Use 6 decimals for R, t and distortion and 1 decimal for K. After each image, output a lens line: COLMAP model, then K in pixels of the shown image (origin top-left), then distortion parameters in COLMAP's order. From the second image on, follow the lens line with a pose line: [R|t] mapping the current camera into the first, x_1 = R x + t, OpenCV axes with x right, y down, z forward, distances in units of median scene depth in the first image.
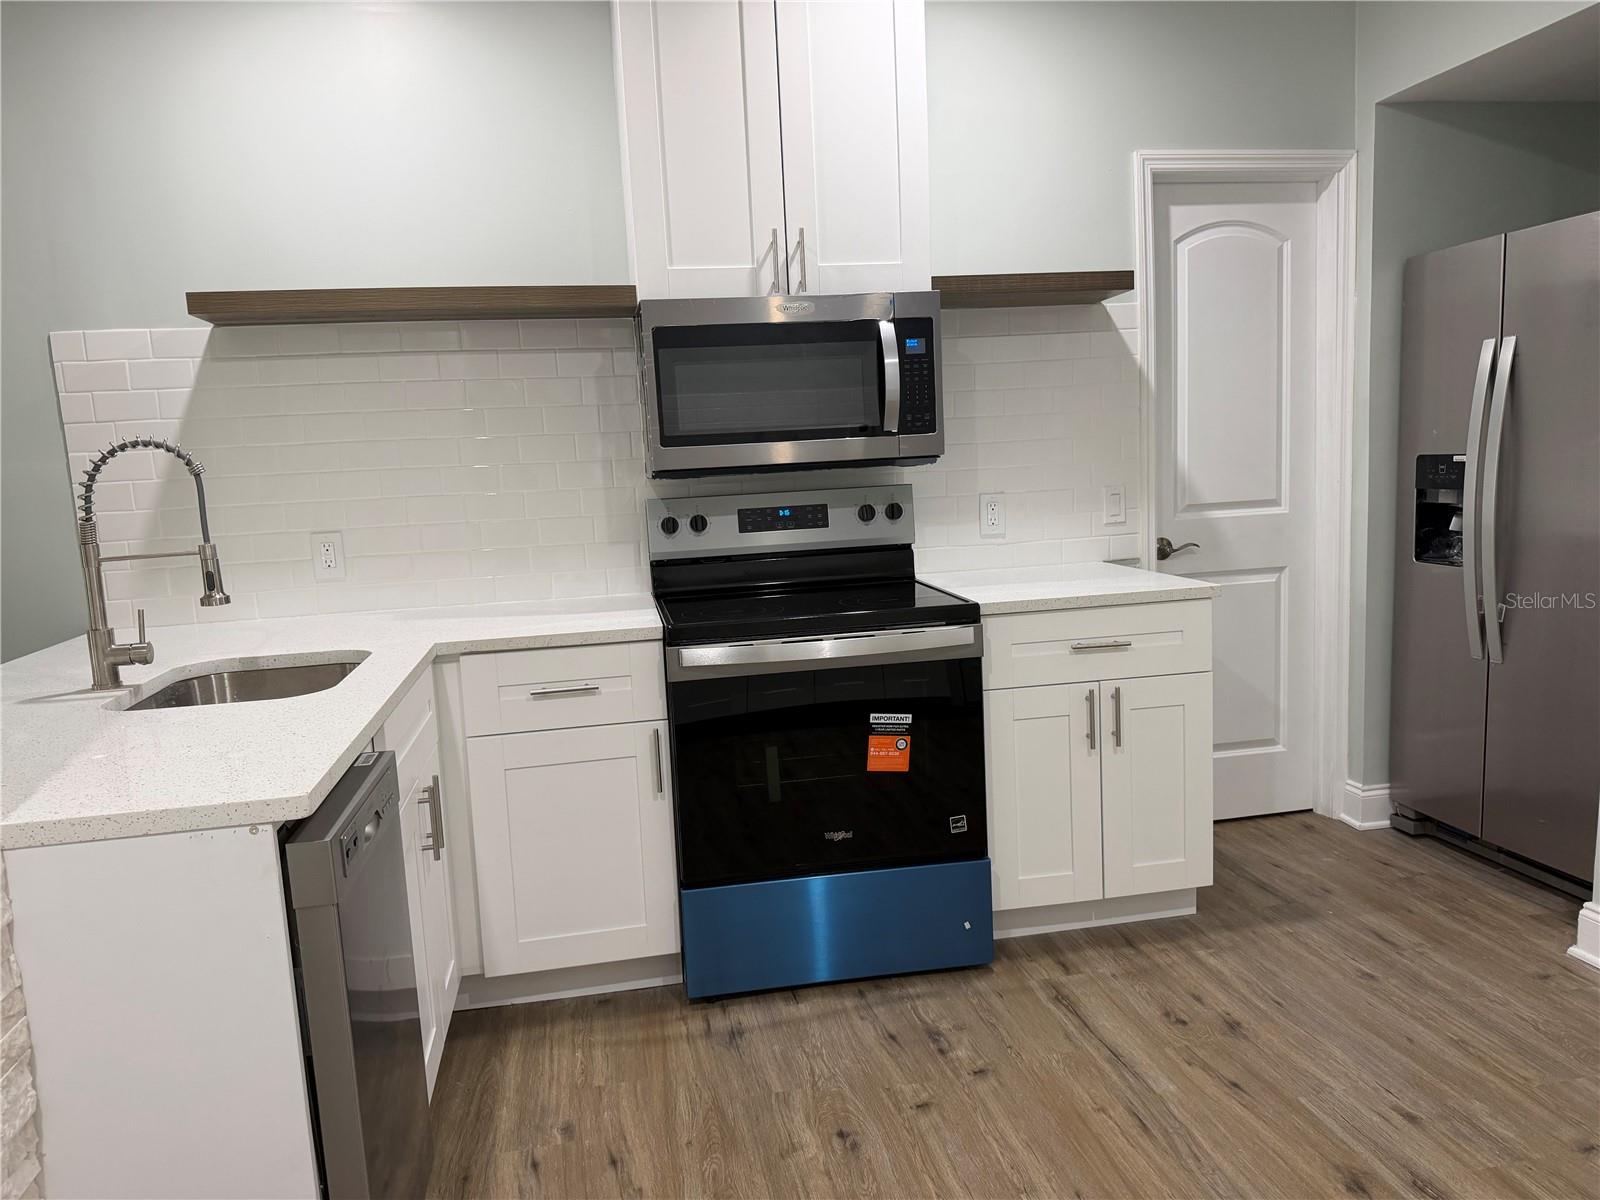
lens RADIAL K [[1143.0, 0, 780.8], [0, 1143.0, 589.6], [0, 0, 1]] dist [0.067951, -0.073446]
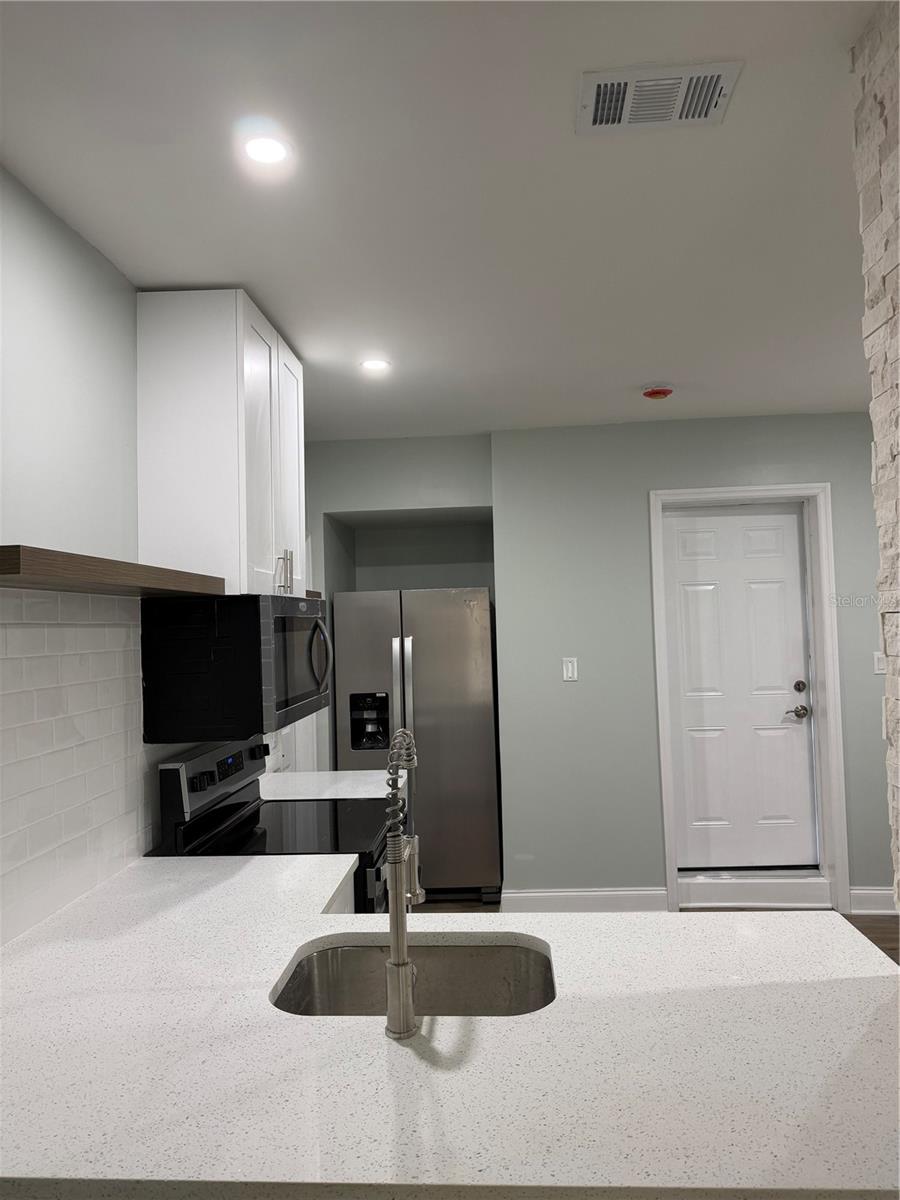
lens RADIAL K [[857.3, 0, 448.6], [0, 857.3, 583.5], [0, 0, 1]] dist [0.067951, -0.073446]
pose [[0.245051, 0.084176, 0.965849, -0.937361], [0.132655, 0.983943, -0.119410, -0.122878], [-0.960392, 0.157386, 0.229950, 0.577350]]
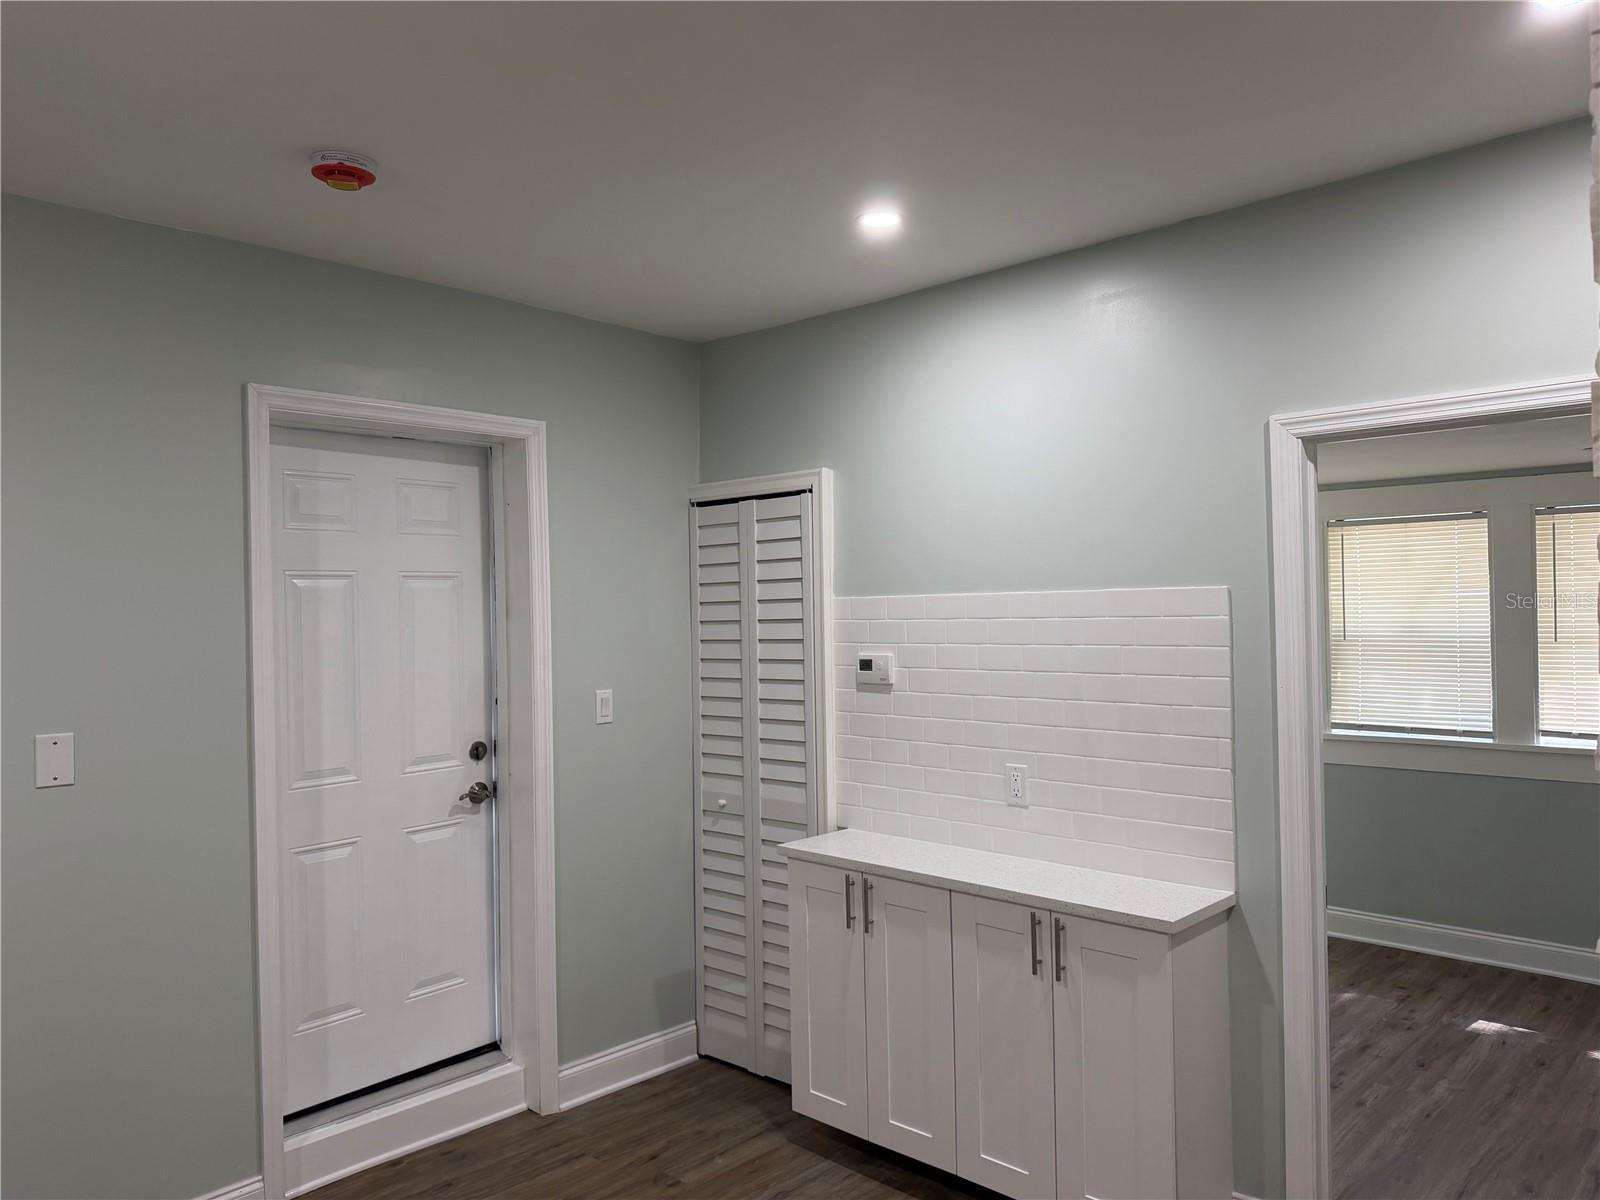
lens RADIAL K [[1143.0, 0, 791.0], [0, 1143.0, 604.5], [0, 0, 1]] dist [0.067951, -0.073446]
pose [[-0.590683, 0.063645, 0.804390, -0.456578], [0.145449, 0.988953, 0.028559, -0.190184], [-0.793687, 0.133867, -0.593415, 0.819508]]
